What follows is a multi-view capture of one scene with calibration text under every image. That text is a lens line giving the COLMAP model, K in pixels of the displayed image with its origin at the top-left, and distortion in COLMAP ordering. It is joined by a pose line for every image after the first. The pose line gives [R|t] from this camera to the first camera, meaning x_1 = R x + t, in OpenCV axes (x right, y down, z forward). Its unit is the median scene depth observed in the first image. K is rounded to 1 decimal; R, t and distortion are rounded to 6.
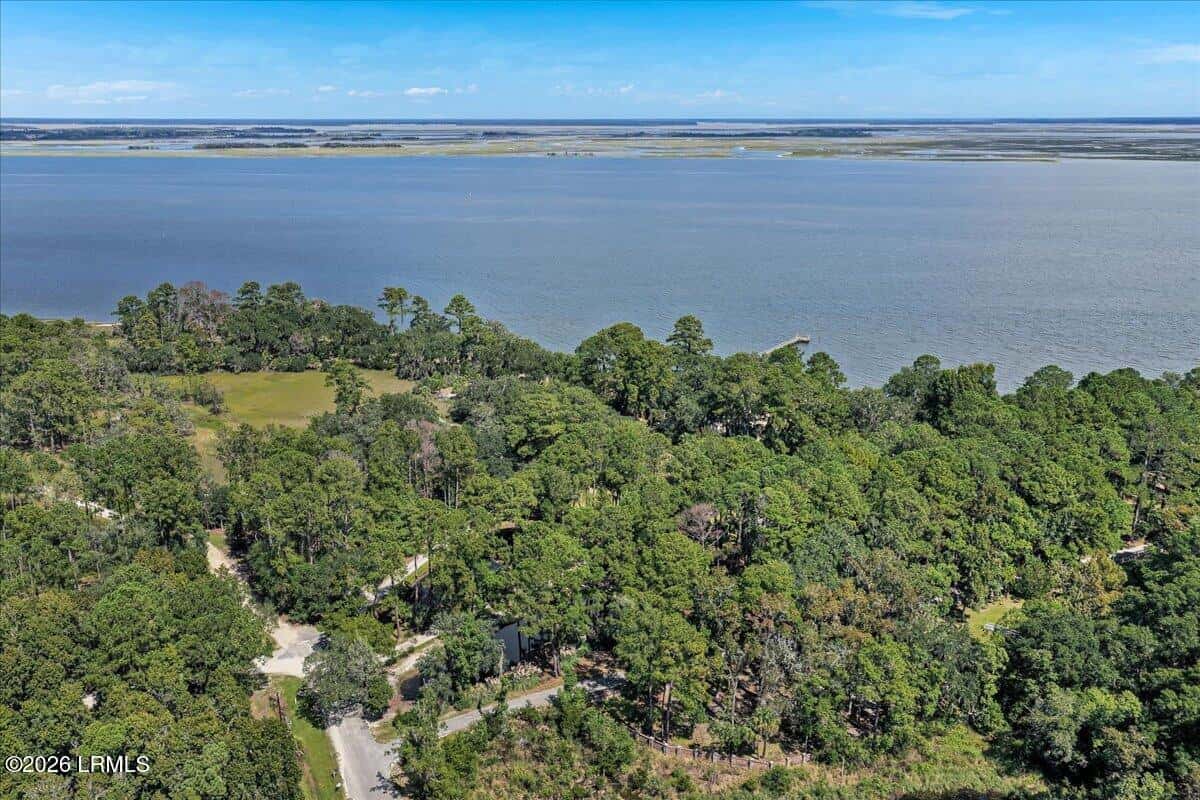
lens RADIAL K [[1014.0, 0, 601.6], [0, 1014.0, 366.4], [0, 0, 1]] dist [0.039446, -0.001001]
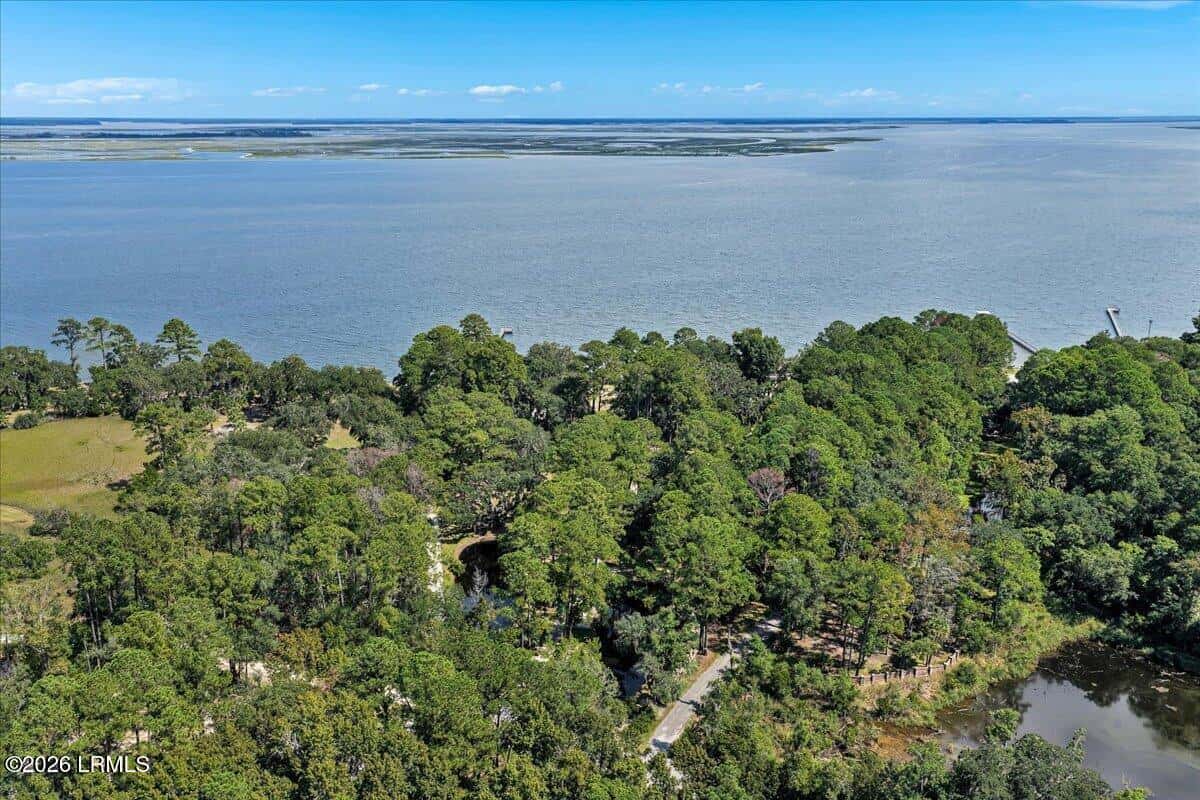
lens RADIAL K [[1014.0, 0, 601.6], [0, 1014.0, 366.4], [0, 0, 1]] dist [0.039446, -0.001001]
pose [[0.873896, -0.122353, 0.470463, -0.296466], [0.122172, 0.992023, 0.031058, -0.015076], [-0.470511, 0.030336, 0.881873, 0.058225]]
